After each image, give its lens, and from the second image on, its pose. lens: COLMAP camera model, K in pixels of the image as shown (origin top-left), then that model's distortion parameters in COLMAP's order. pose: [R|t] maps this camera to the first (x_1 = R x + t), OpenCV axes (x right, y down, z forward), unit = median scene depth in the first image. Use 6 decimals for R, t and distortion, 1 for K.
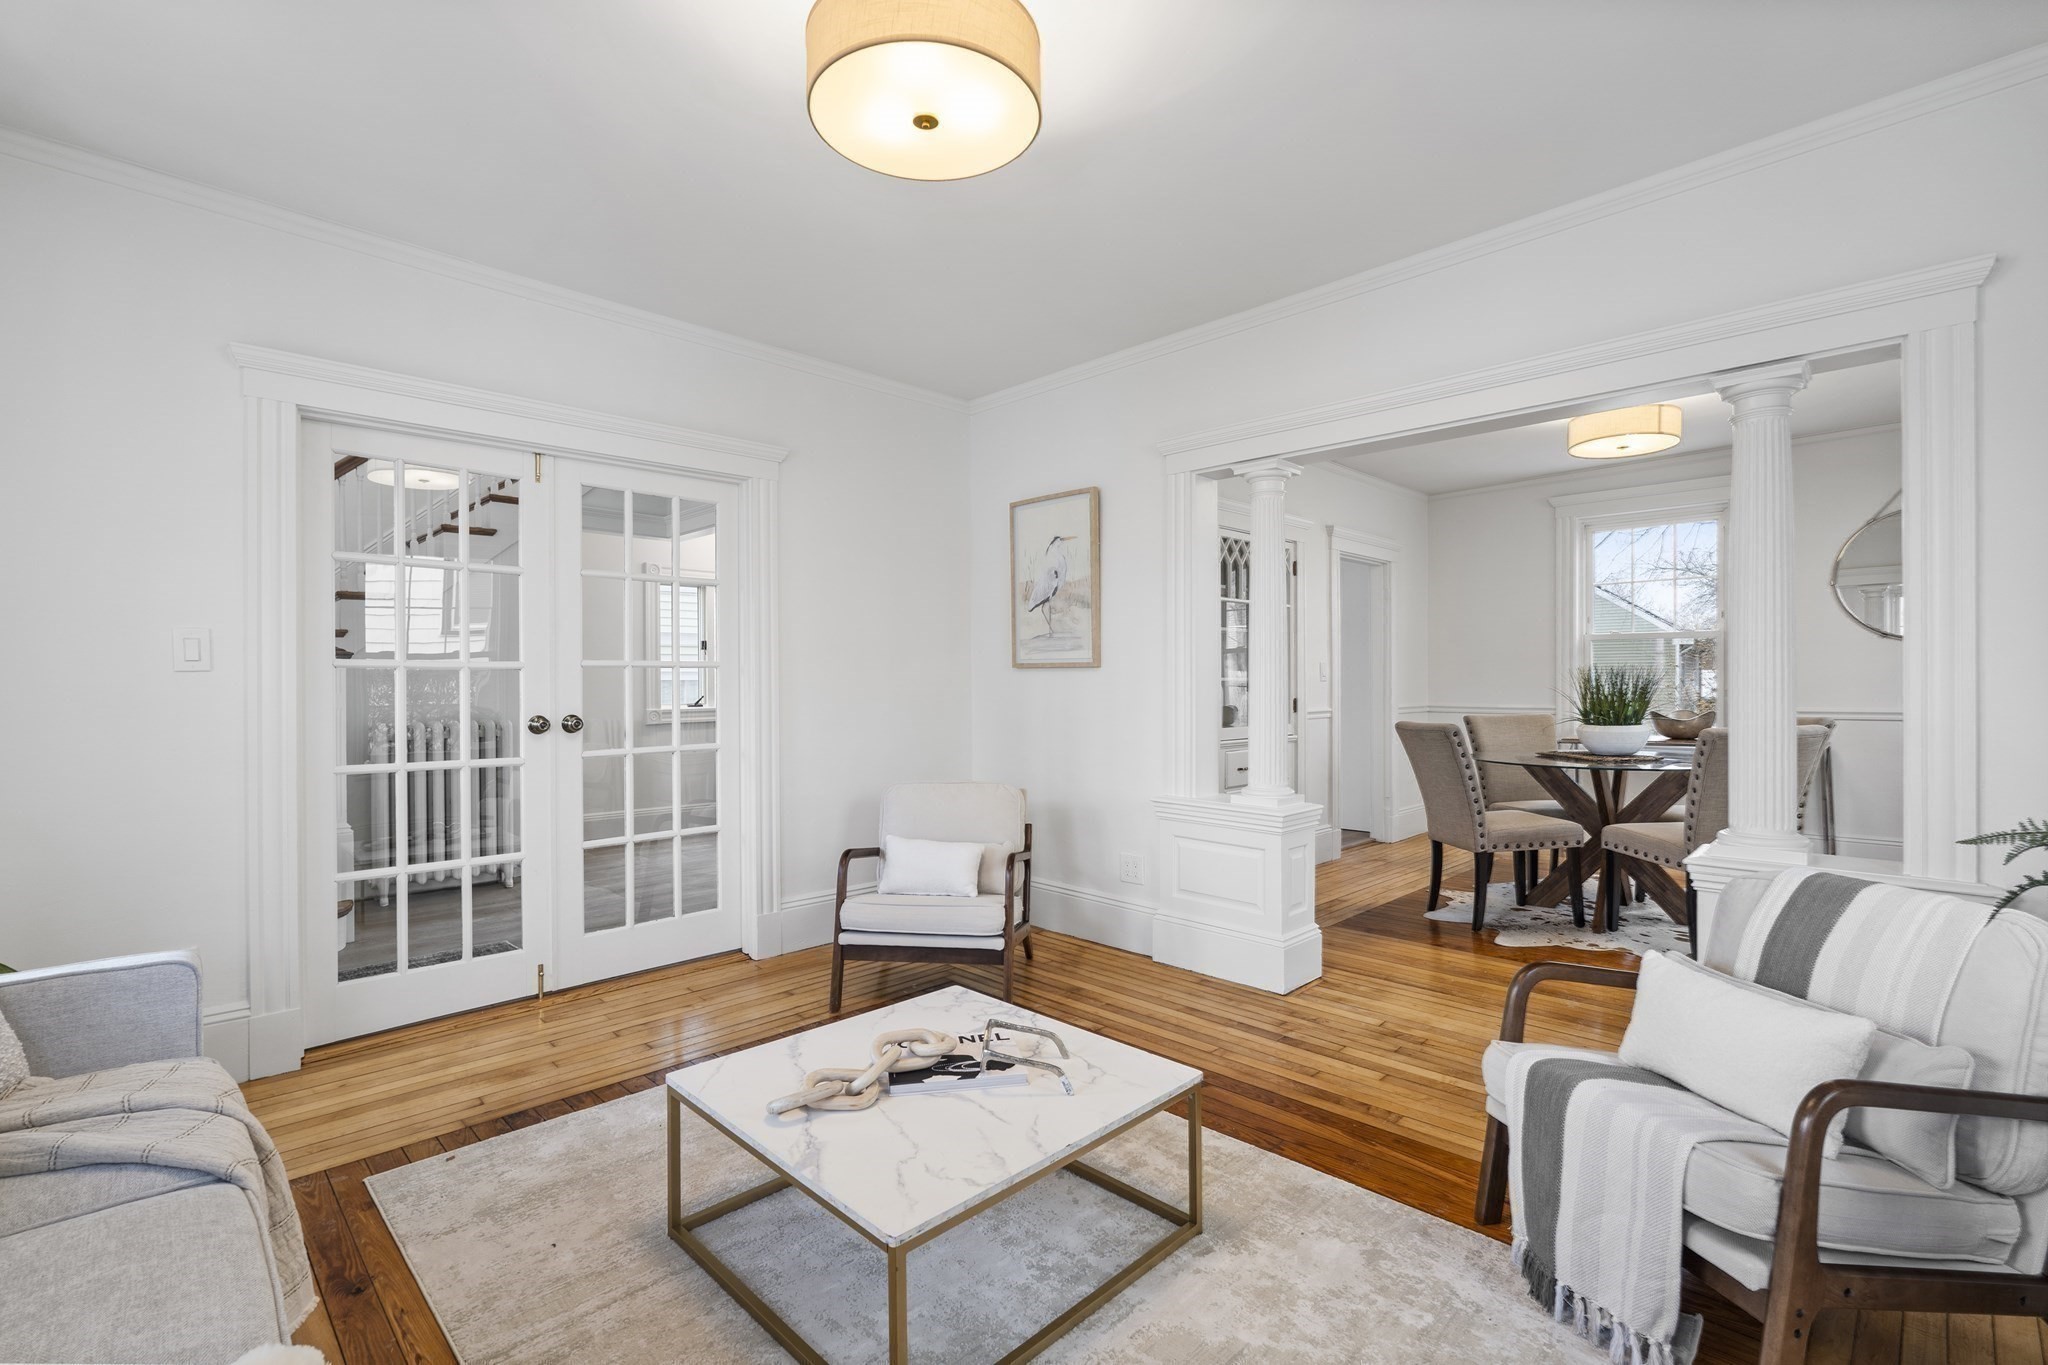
lens RADIAL K [[906.5, 0, 1023.7], [0, 906.5, 688.4], [0, 0, 1]] dist [-0.007872, 0.001912]
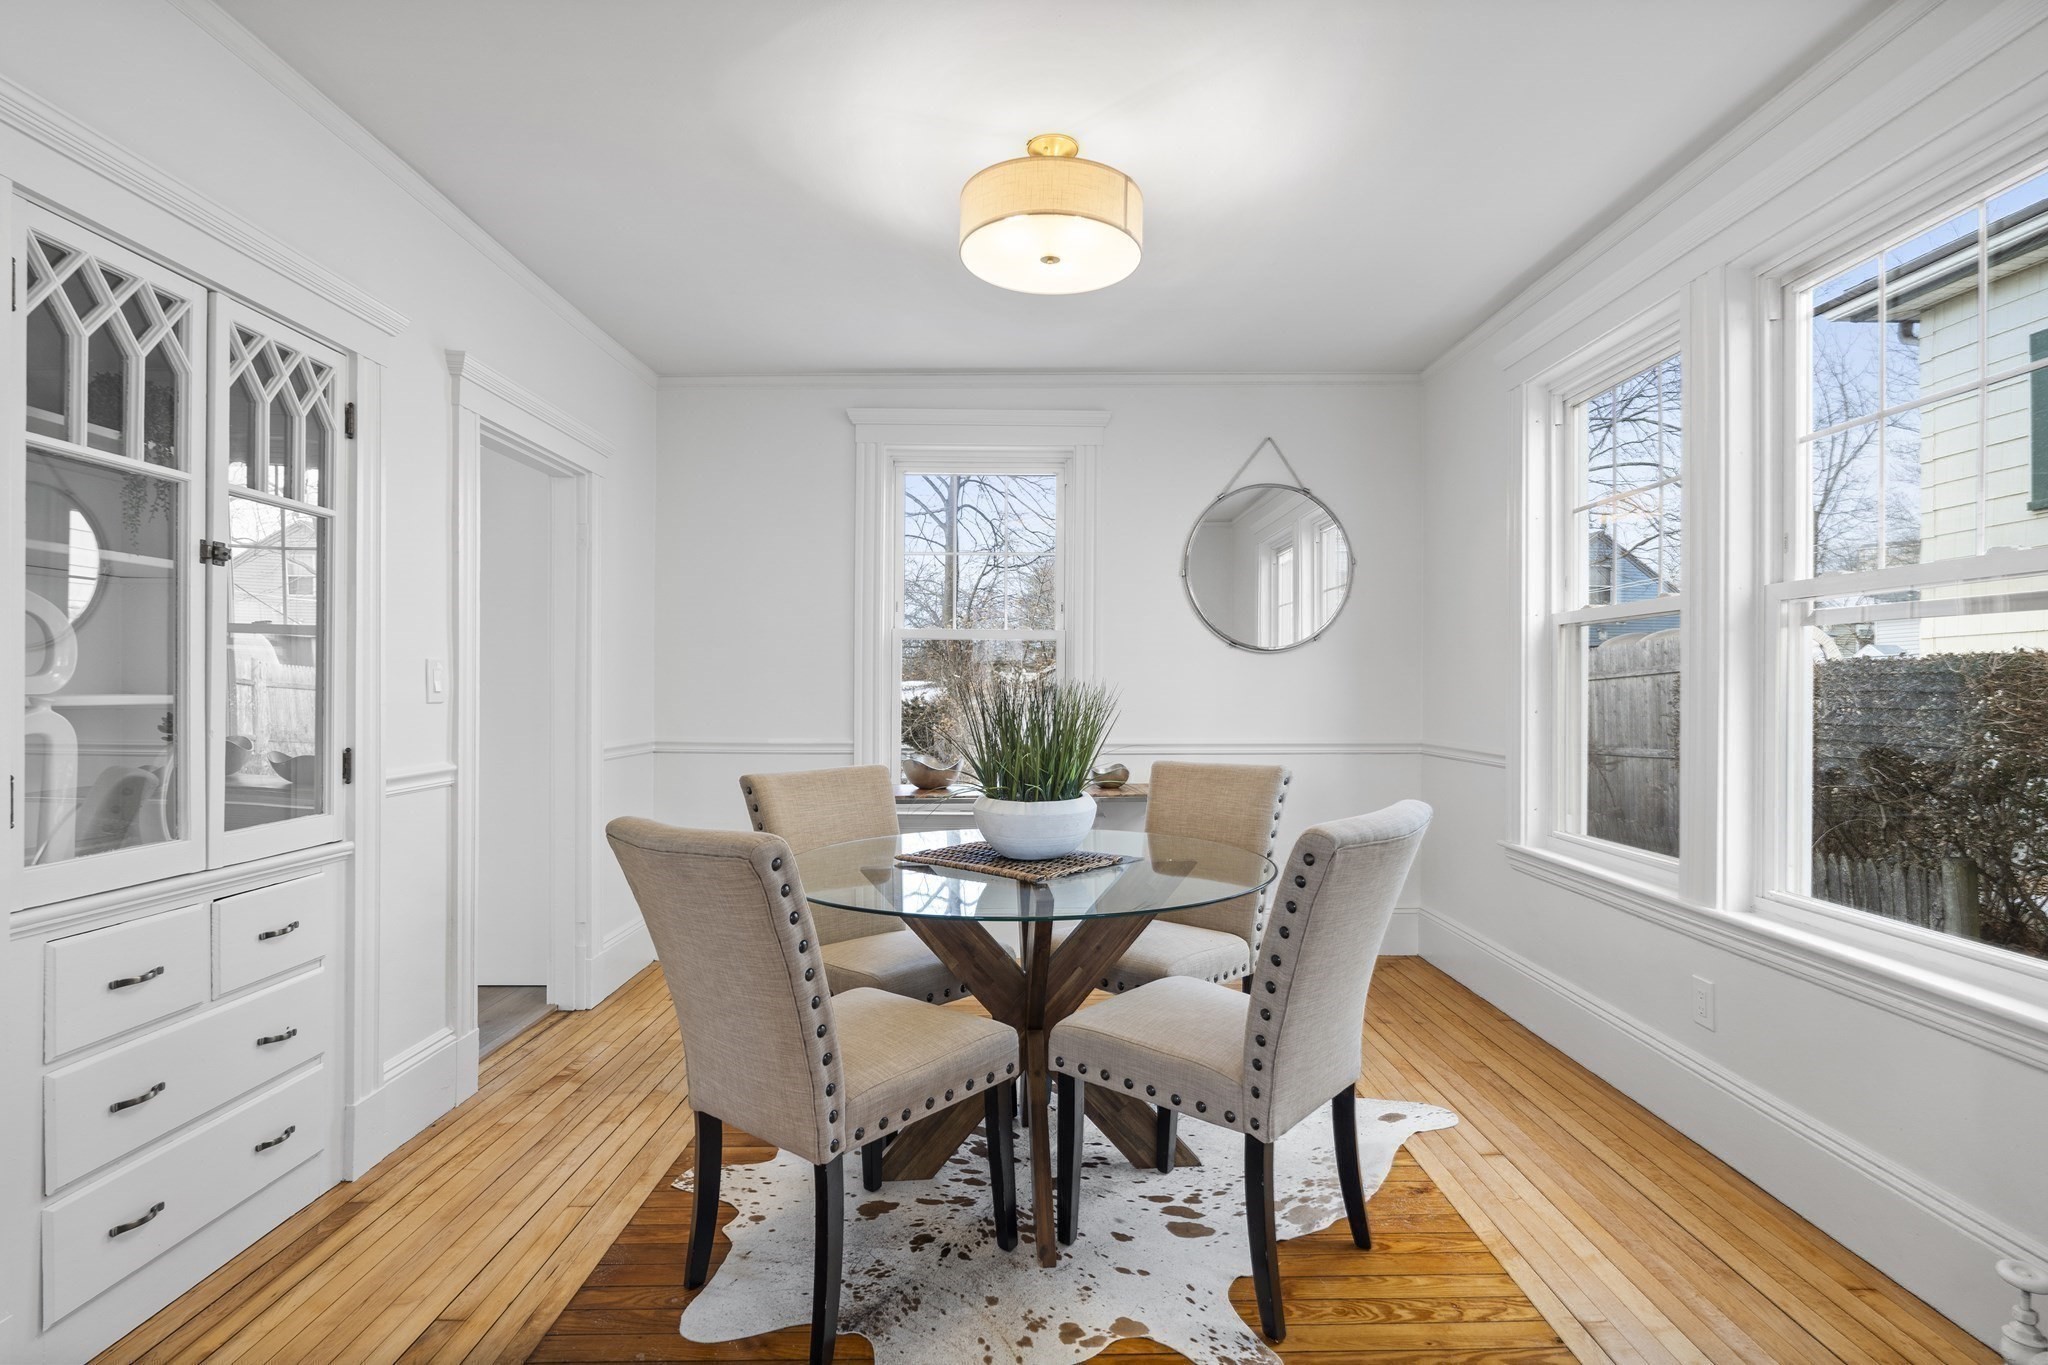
lens RADIAL K [[1015.7, 0, 1024.9], [0, 1015.7, 691.6], [0, 0, 1]] dist [-0.001076, -0.001480]
pose [[0.700298, 0.006202, 0.713824, 0.205874], [-0.000973, 0.999970, -0.007734, -0.012245], [-0.713850, 0.004721, 0.700282, 0.517550]]
